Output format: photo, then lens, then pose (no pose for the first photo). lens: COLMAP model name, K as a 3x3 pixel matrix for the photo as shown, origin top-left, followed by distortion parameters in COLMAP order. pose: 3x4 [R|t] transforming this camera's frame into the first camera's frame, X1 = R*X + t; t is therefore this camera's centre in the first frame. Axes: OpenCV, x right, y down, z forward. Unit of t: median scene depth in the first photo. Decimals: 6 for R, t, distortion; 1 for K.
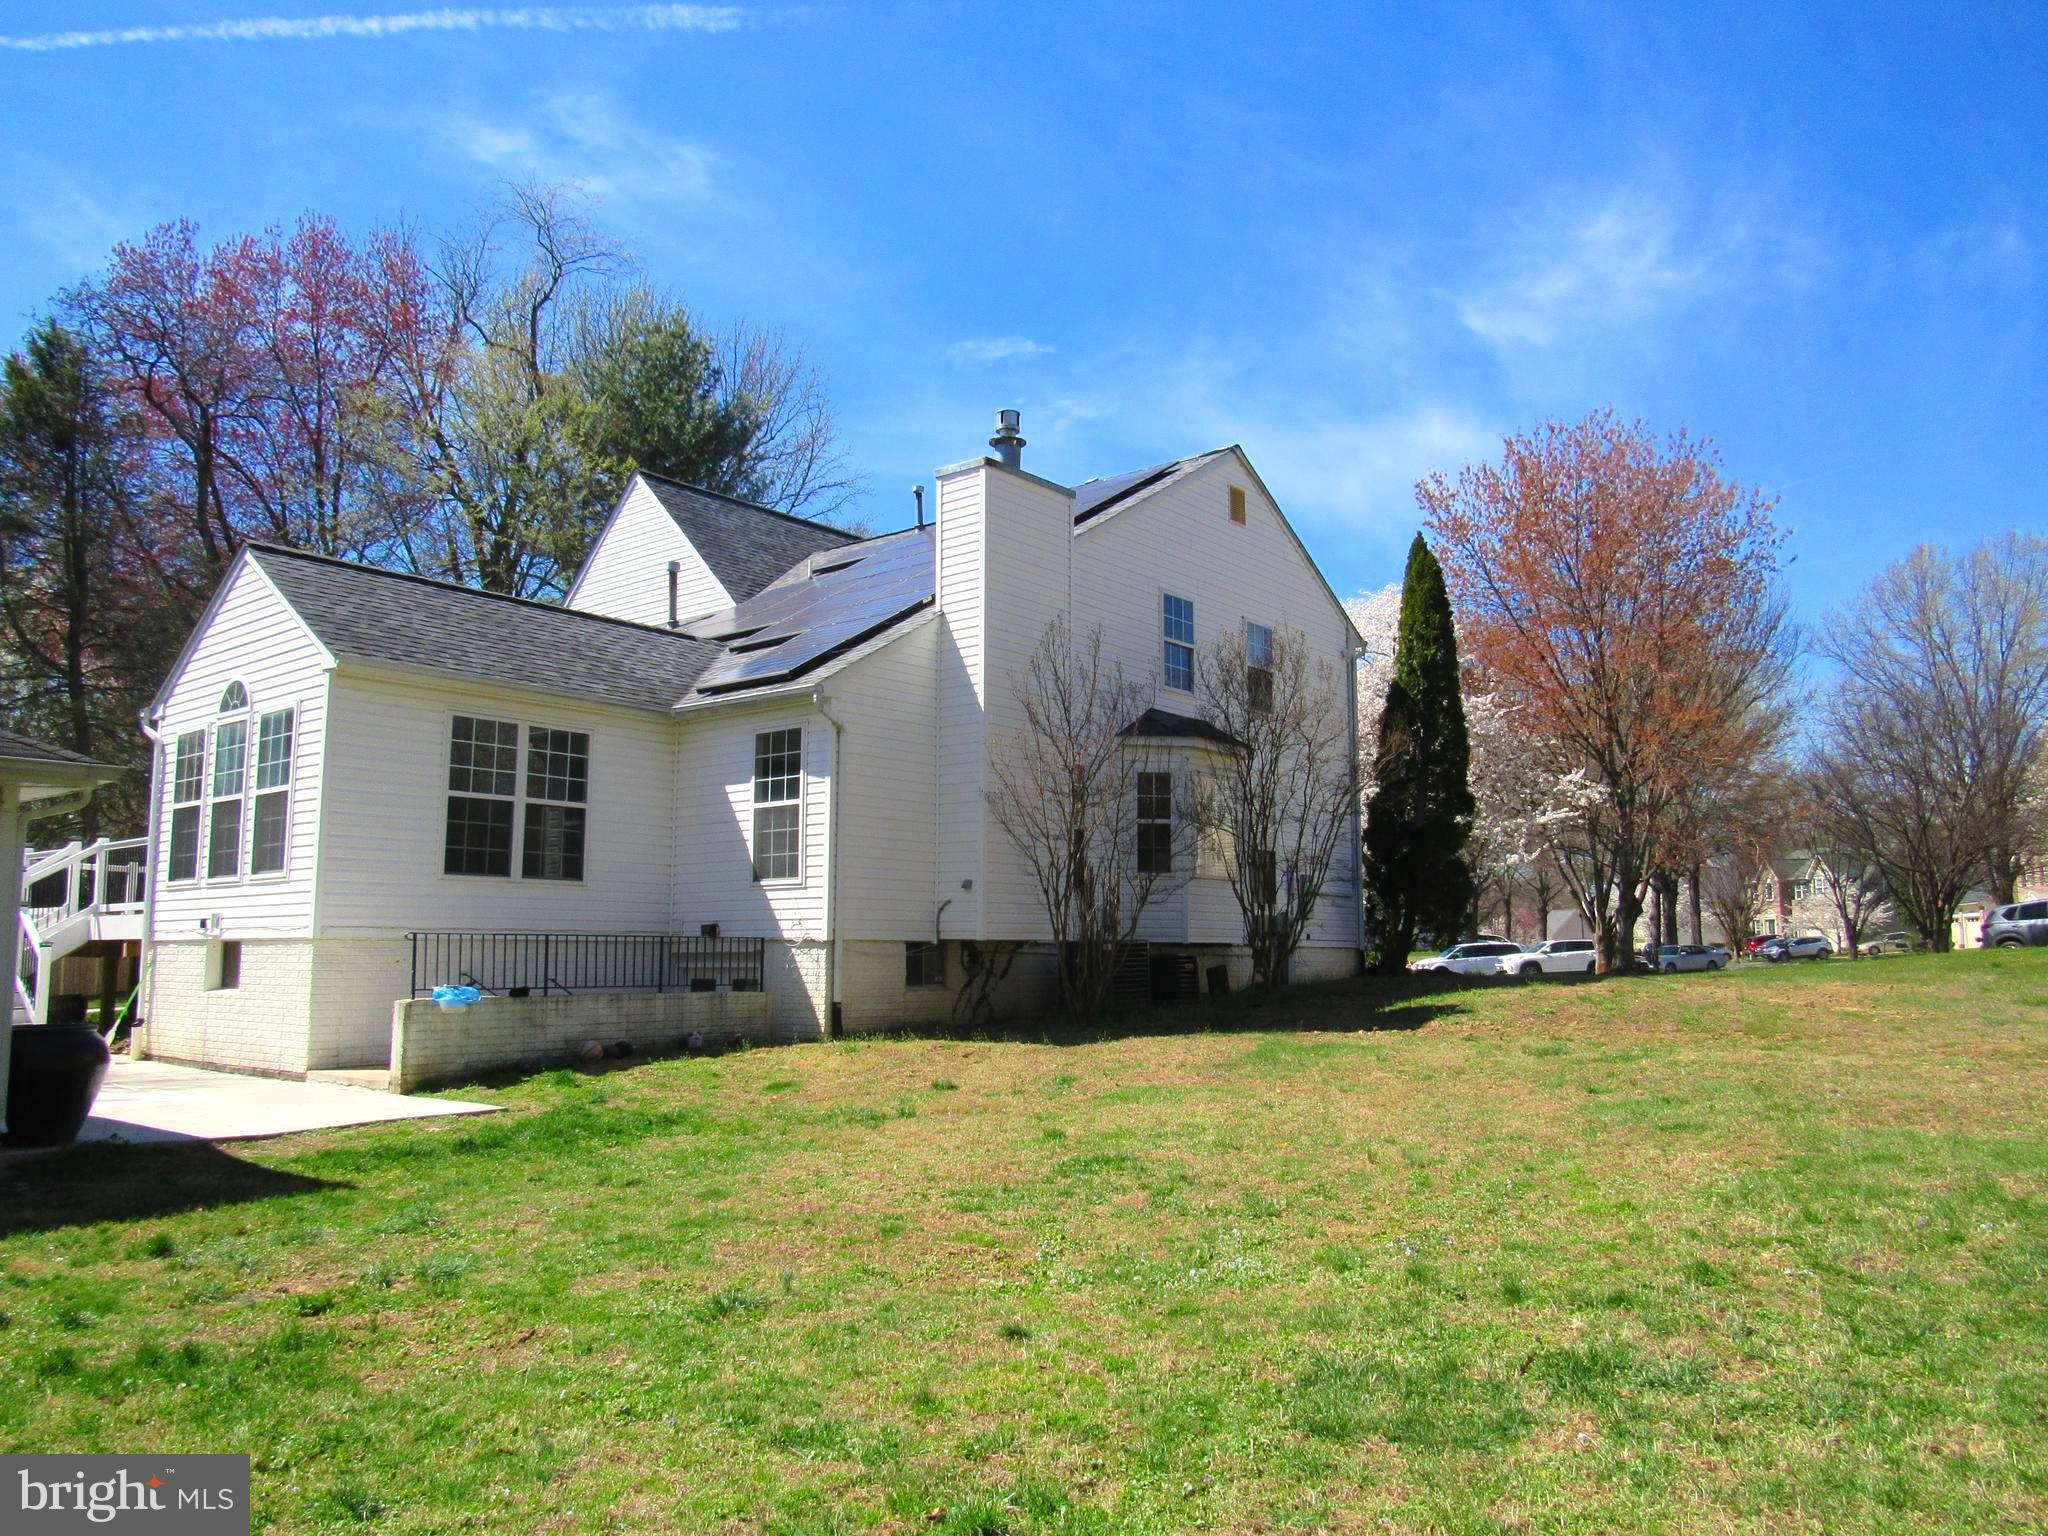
lens RADIAL K [[1501.6, 0, 1030.0], [0, 1501.6, 795.9], [0, 0, 1]] dist [-0.008801, 0.005157]
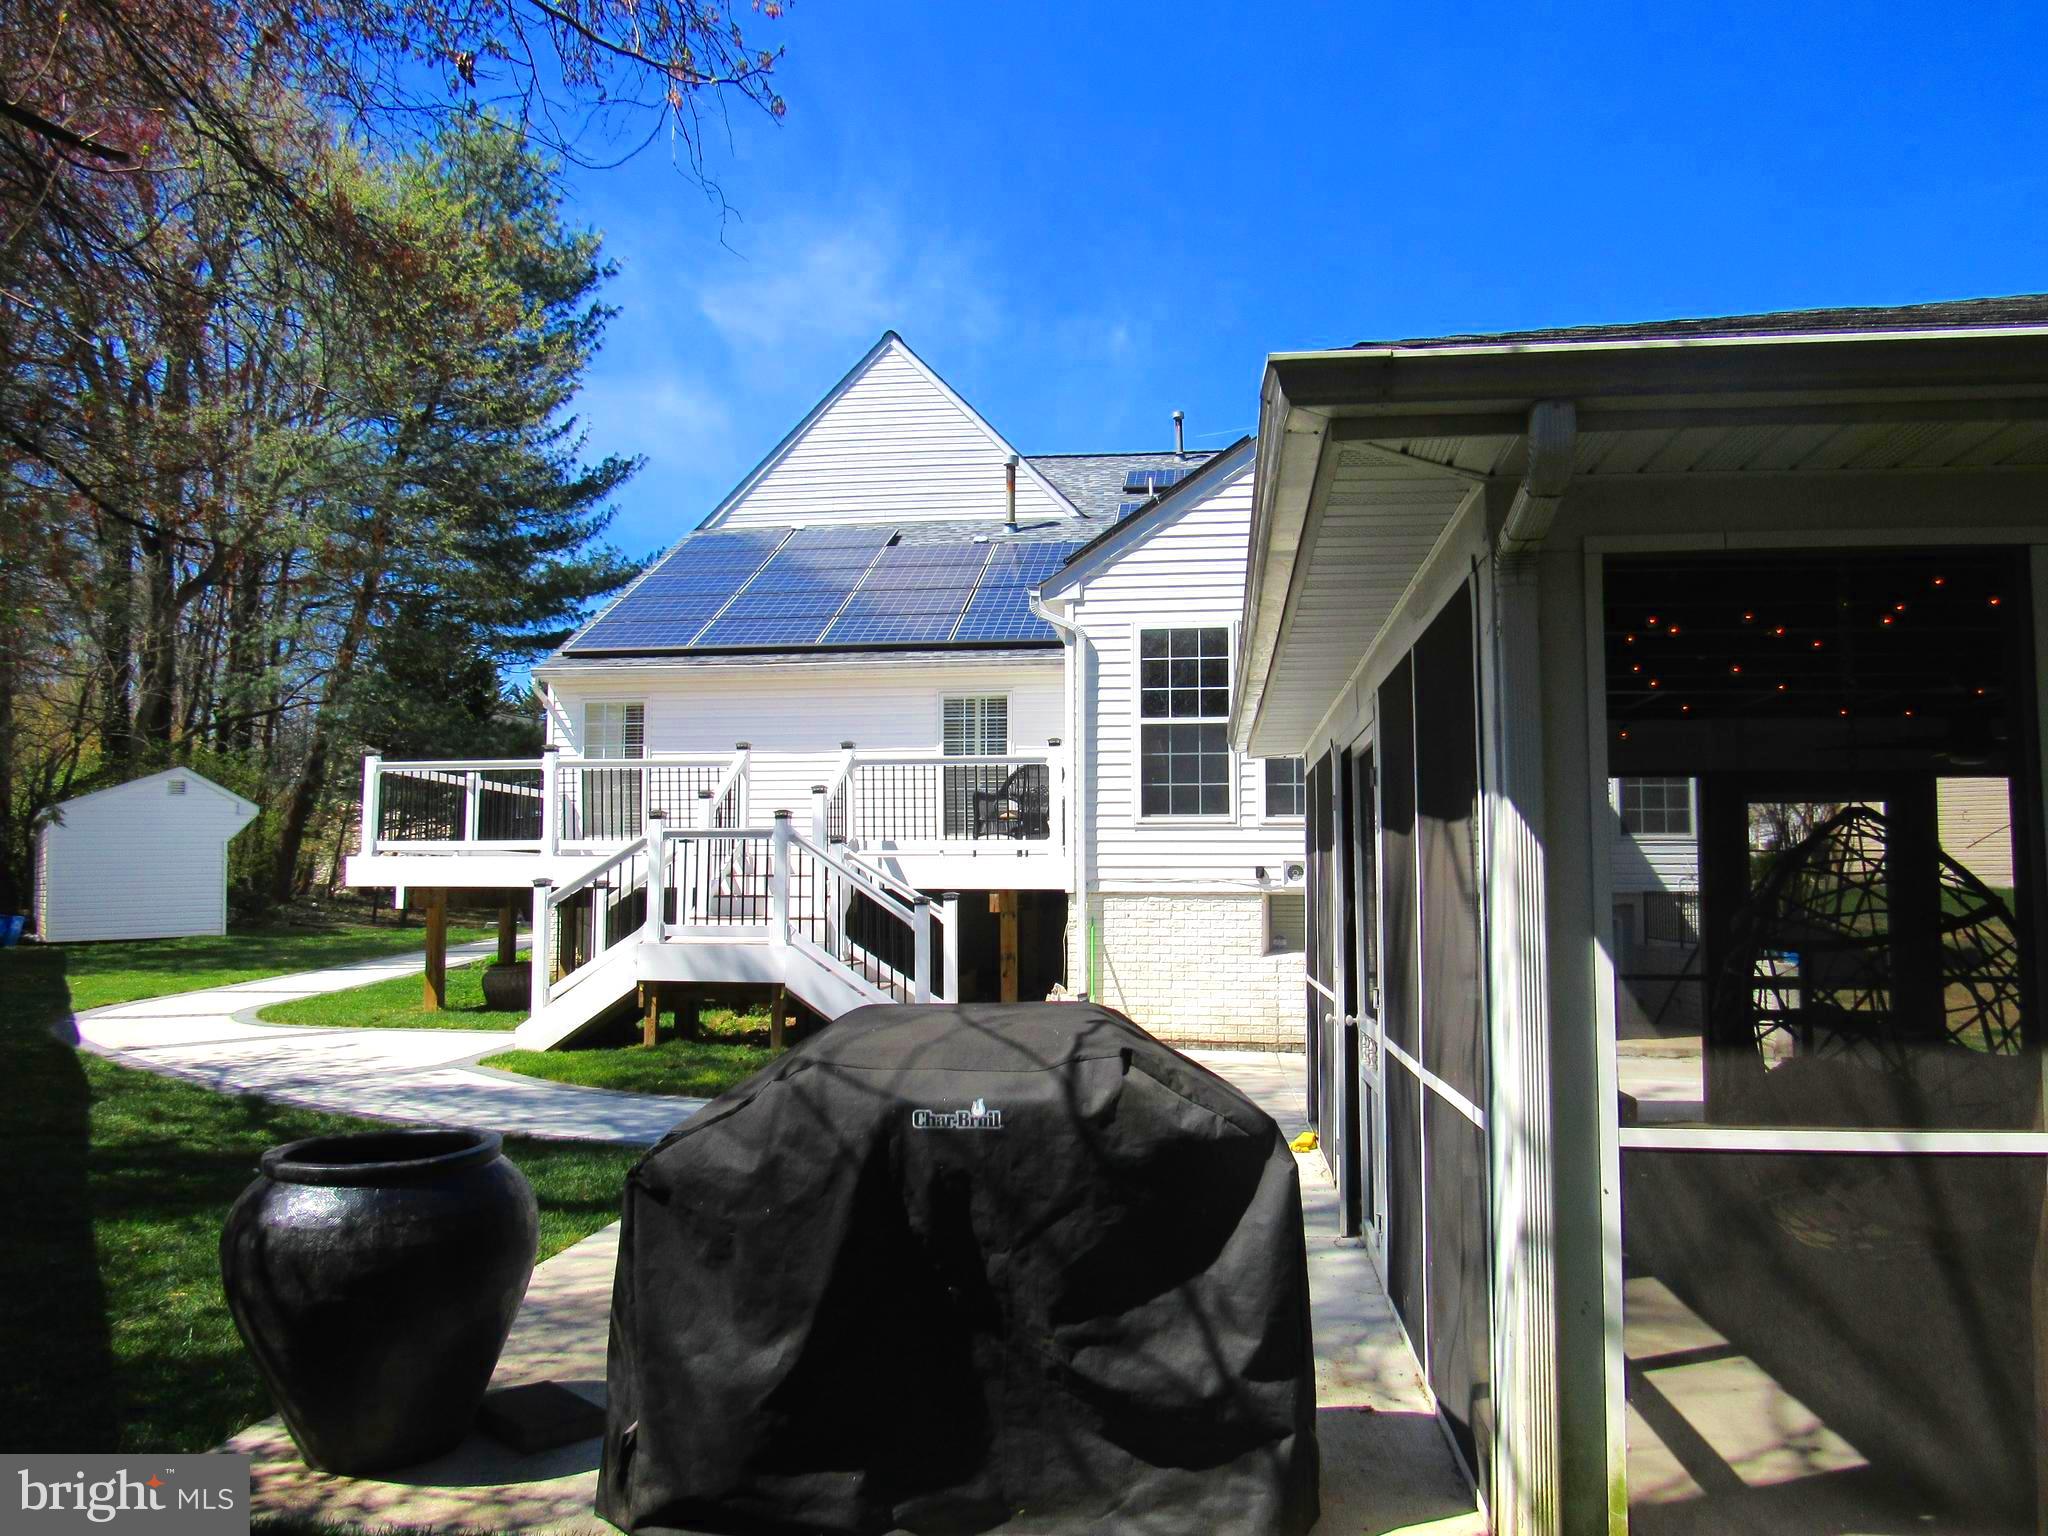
lens RADIAL K [[1422.1, 0, 1031.7], [0, 1422.1, 778.5], [0, 0, 1]] dist [-0.035026, -0.004791]
pose [[0.843797, 0.044239, 0.534836, -0.625911], [-0.054454, 0.998511, 0.003320, 0.023050], [-0.533892, -0.031925, 0.844949, 0.254112]]
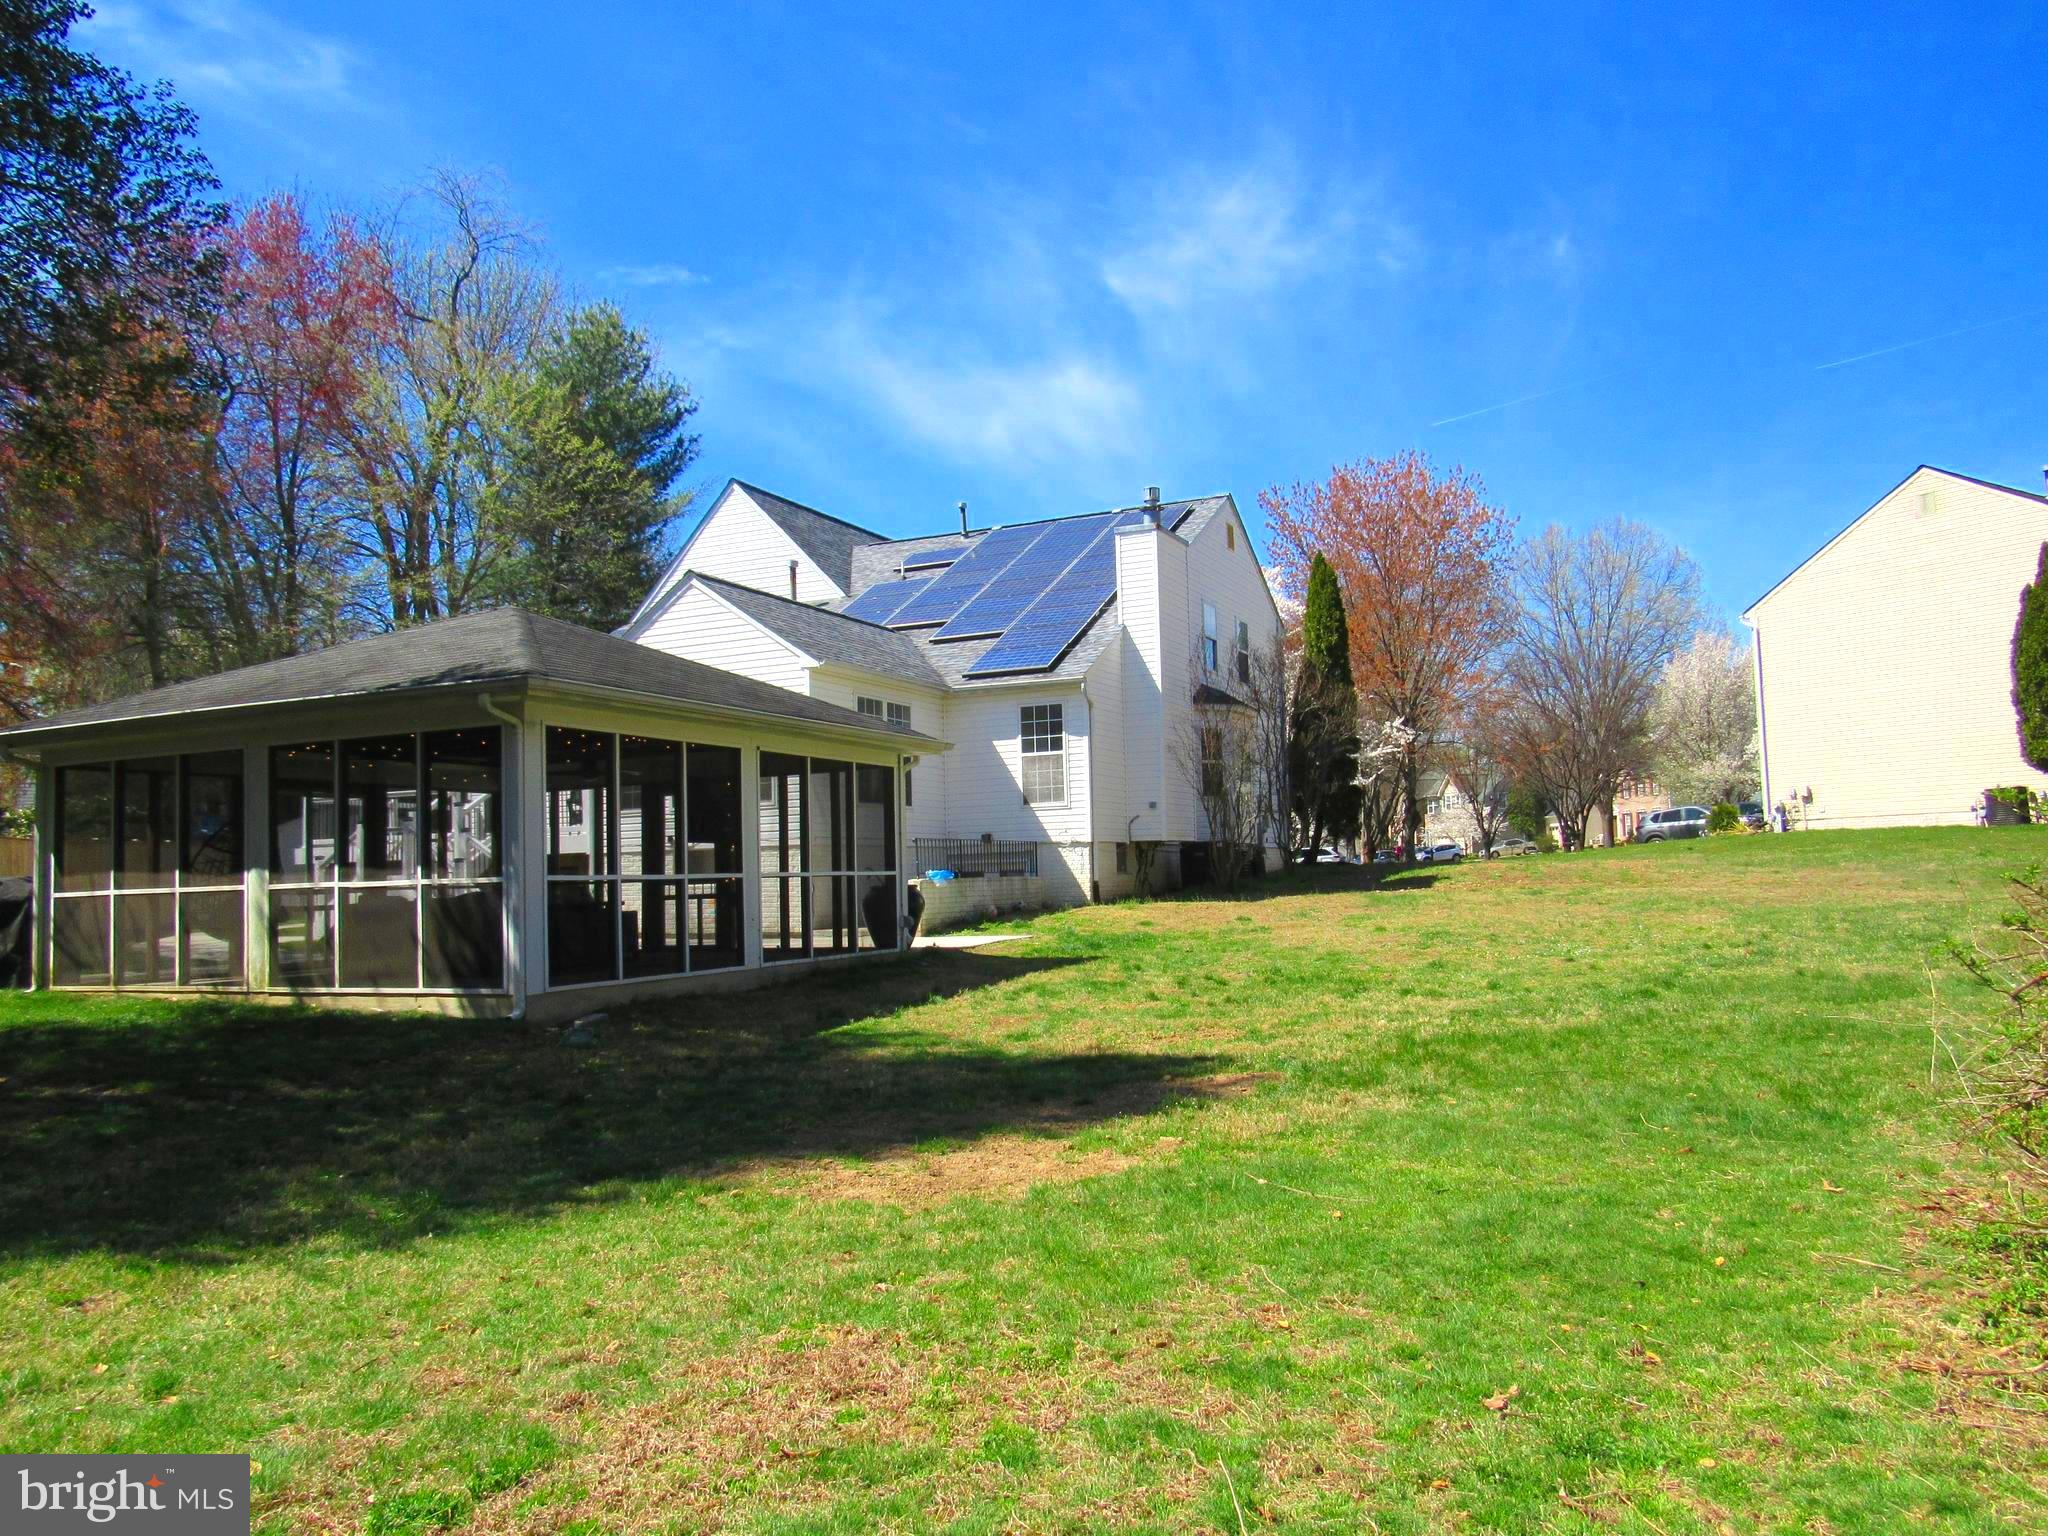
lens RADIAL K [[1474.7, 0, 1030.8], [0, 1474.7, 764.3], [0, 0, 1]] dist [-0.022833, 0.002840]
pose [[0.970816, -0.010035, 0.239616, -0.343503], [0.003475, 0.999608, 0.027785, -0.016191], [-0.239801, -0.026142, 0.970470, -0.284291]]
